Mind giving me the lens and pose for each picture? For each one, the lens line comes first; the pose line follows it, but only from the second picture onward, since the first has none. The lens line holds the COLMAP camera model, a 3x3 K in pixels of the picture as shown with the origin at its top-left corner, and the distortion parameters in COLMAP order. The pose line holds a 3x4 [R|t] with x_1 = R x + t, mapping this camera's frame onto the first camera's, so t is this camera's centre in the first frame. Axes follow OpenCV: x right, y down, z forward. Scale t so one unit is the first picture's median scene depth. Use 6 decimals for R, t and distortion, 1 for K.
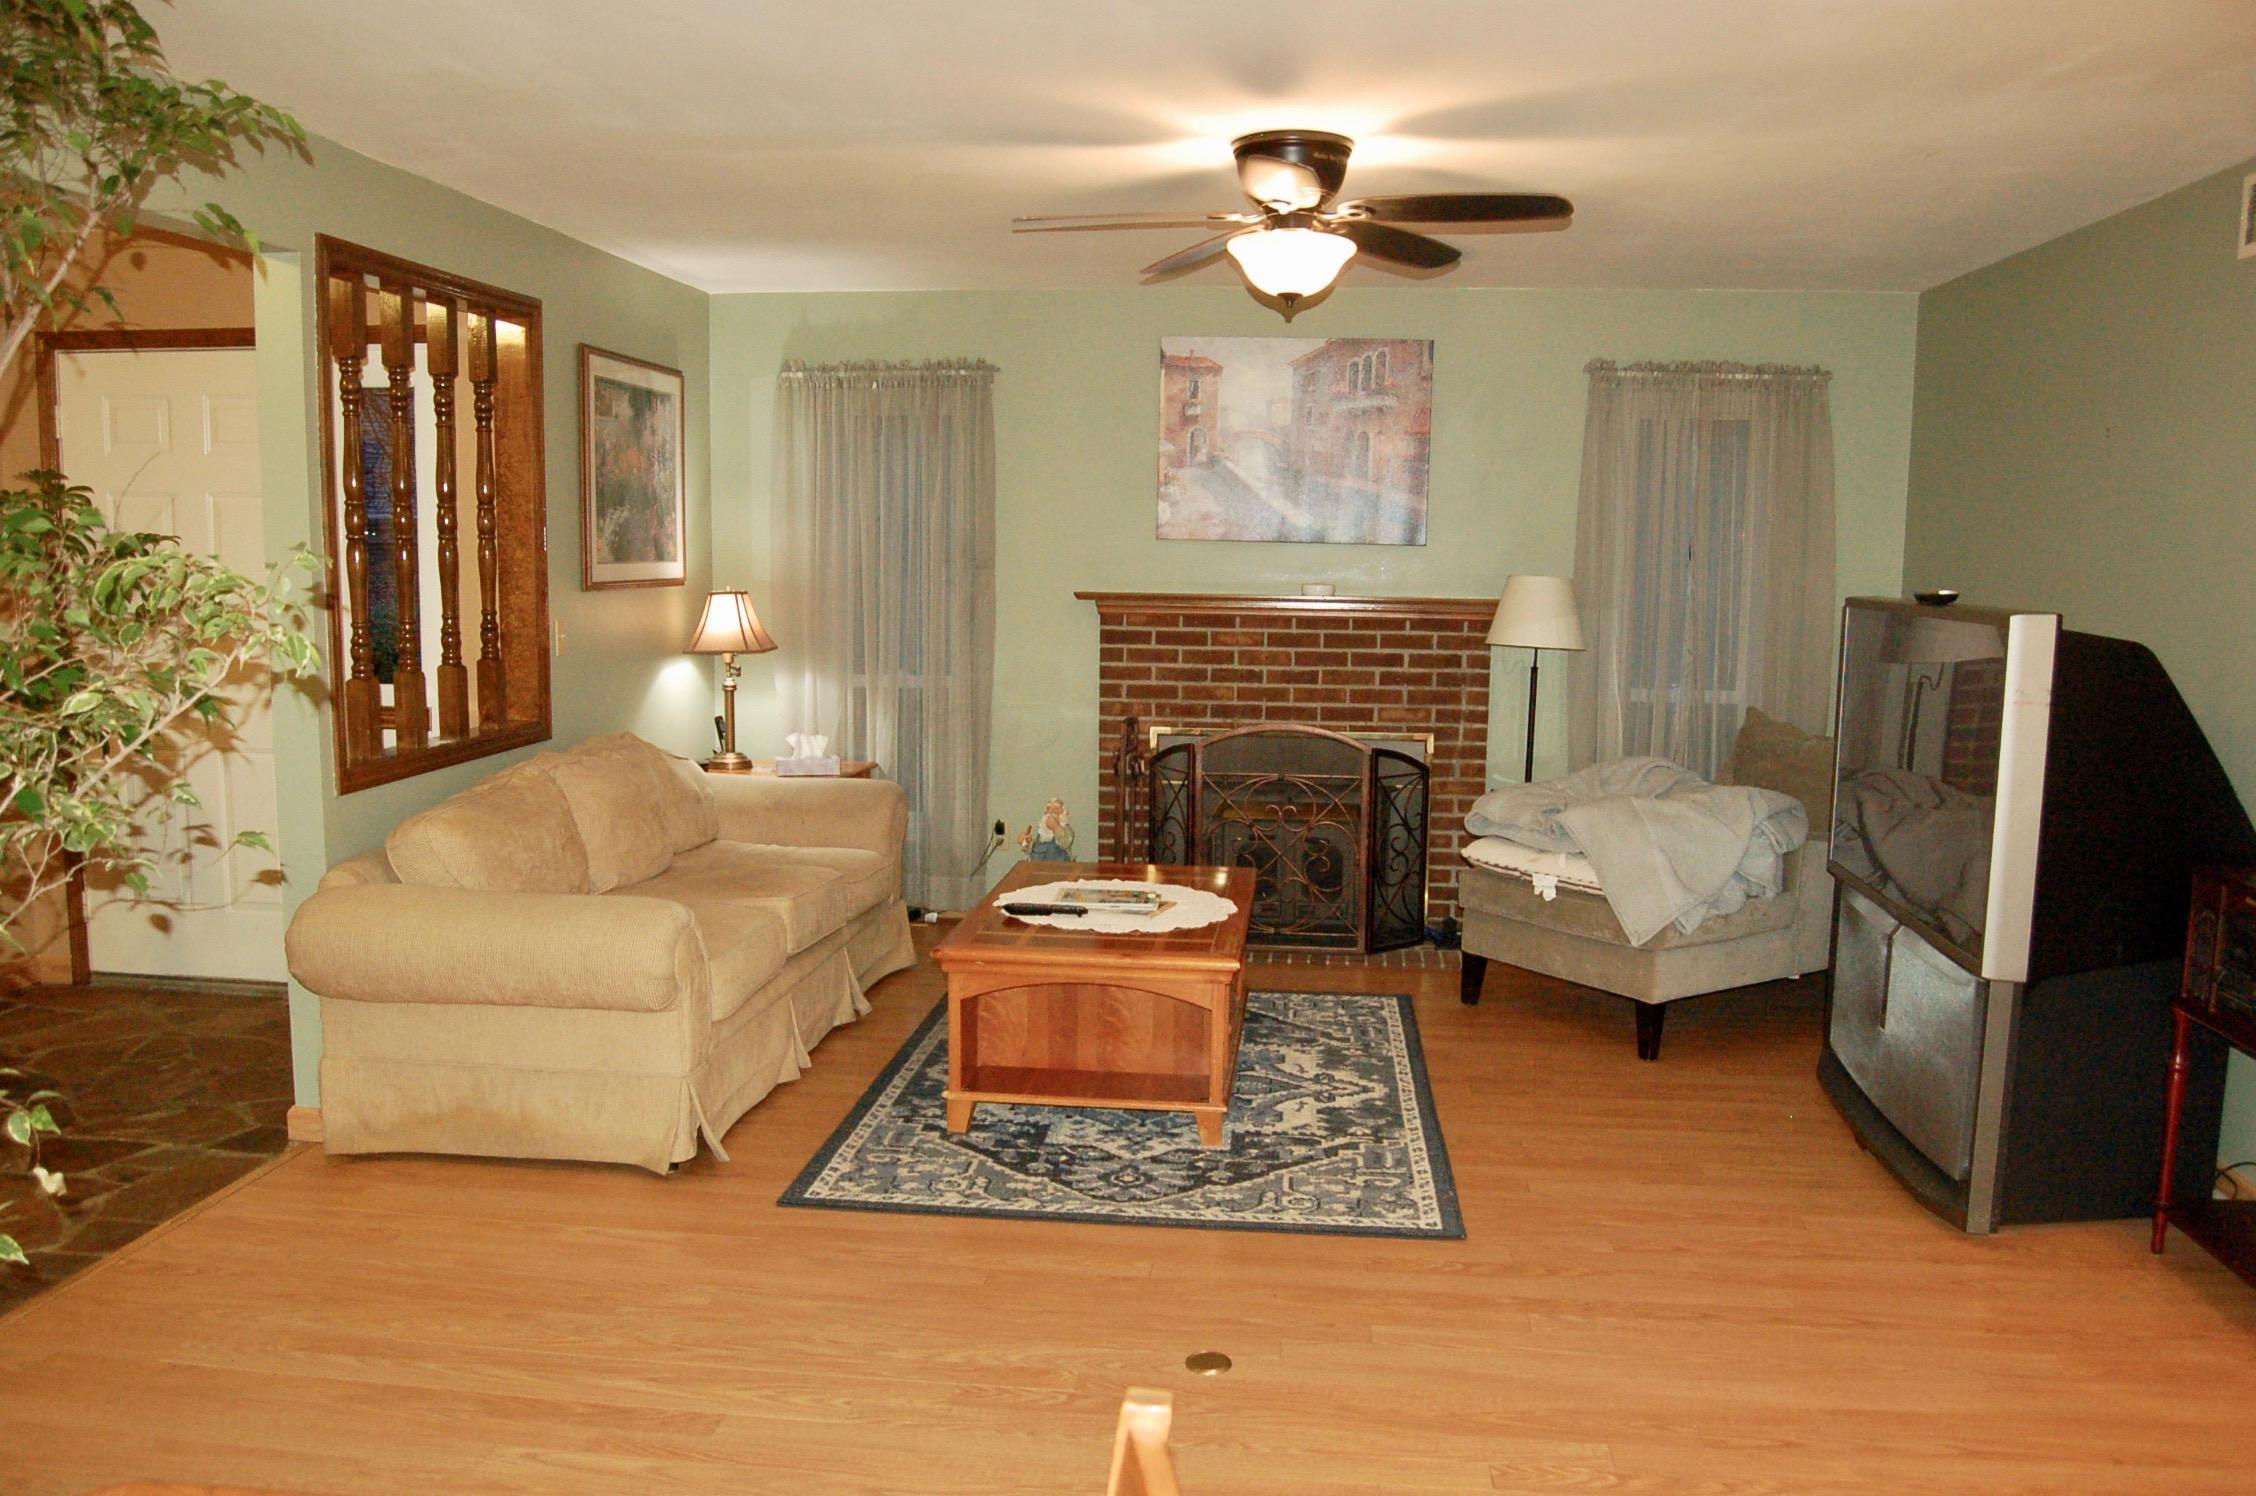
lens RADIAL K [[1789.1, 0, 1133.4], [0, 1789.1, 746.0], [0, 0, 1]] dist [-0.045663, 0.005631]
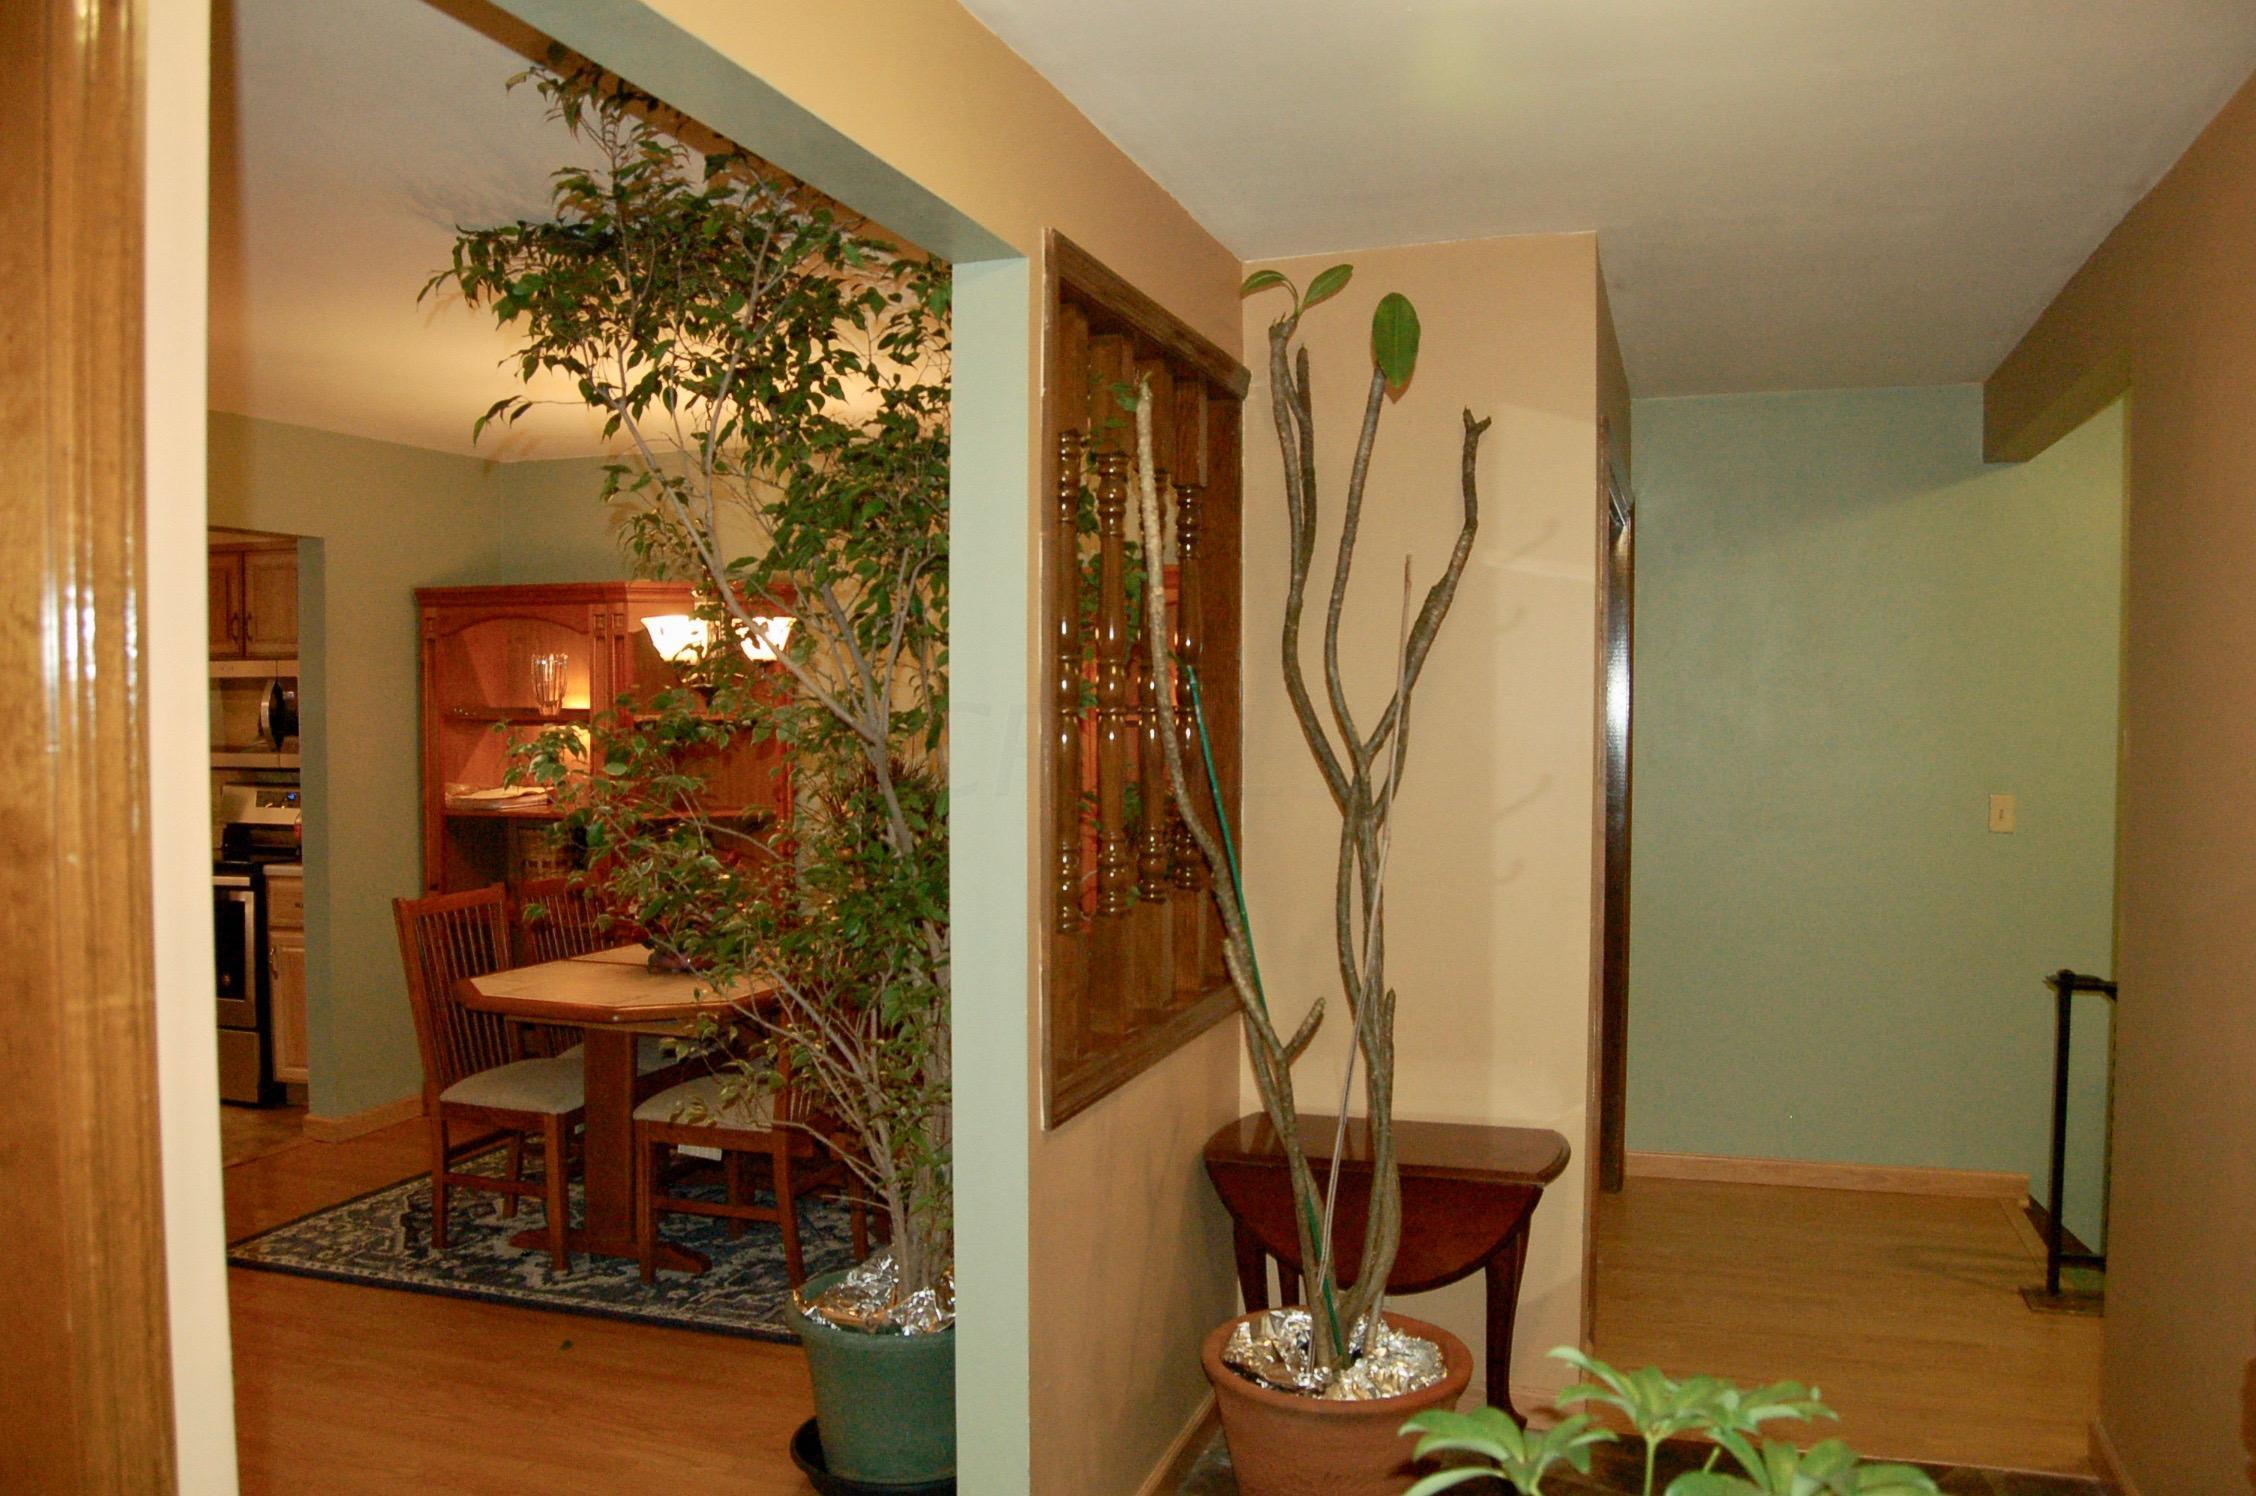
lens RADIAL K [[1789.1, 0, 1126.0], [0, 1789.1, 751.0], [0, 0, 1]] dist [-0.045663, 0.005631]
pose [[-0.220794, 0.017328, -0.975167, 0.899733], [-0.119689, 0.991804, 0.044723, -0.152730], [0.967949, 0.126591, -0.216910, 1.346764]]
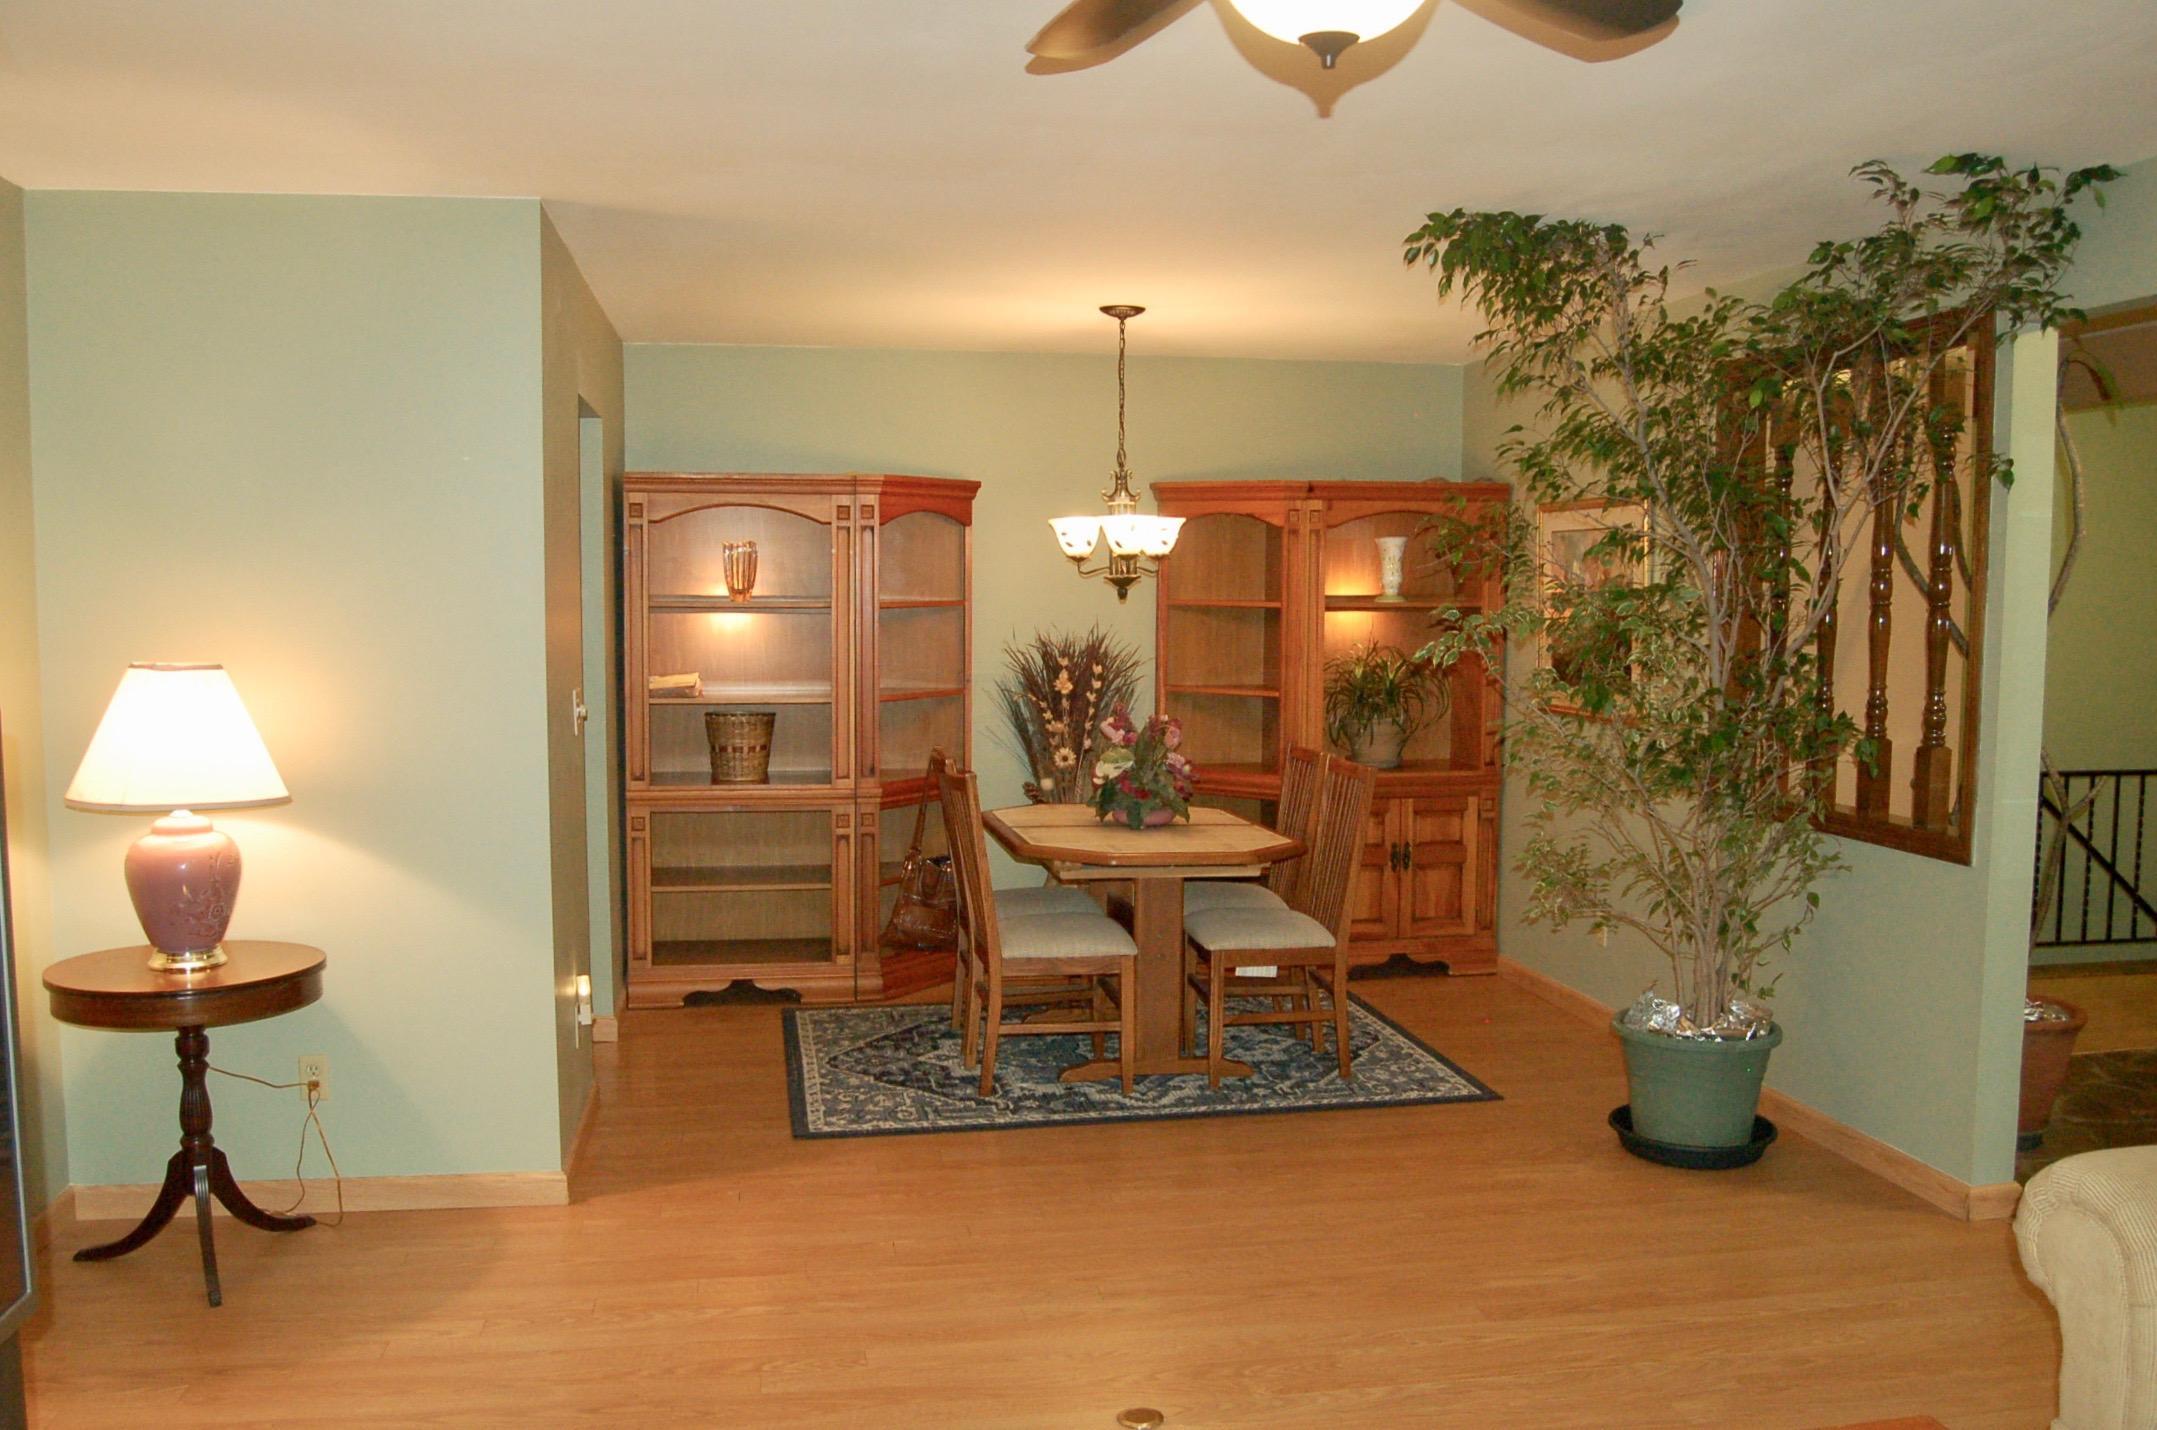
lens RADIAL K [[1710.6, 0, 1077.9], [0, 1710.6, 719.2], [0, 0, 1]] dist [-0.045663, 0.005631]
pose [[0.274489, 0.055109, -0.960010, 1.009324], [-0.109553, 0.993648, 0.025717, -0.053860], [0.955329, 0.098113, 0.278783, 0.597559]]
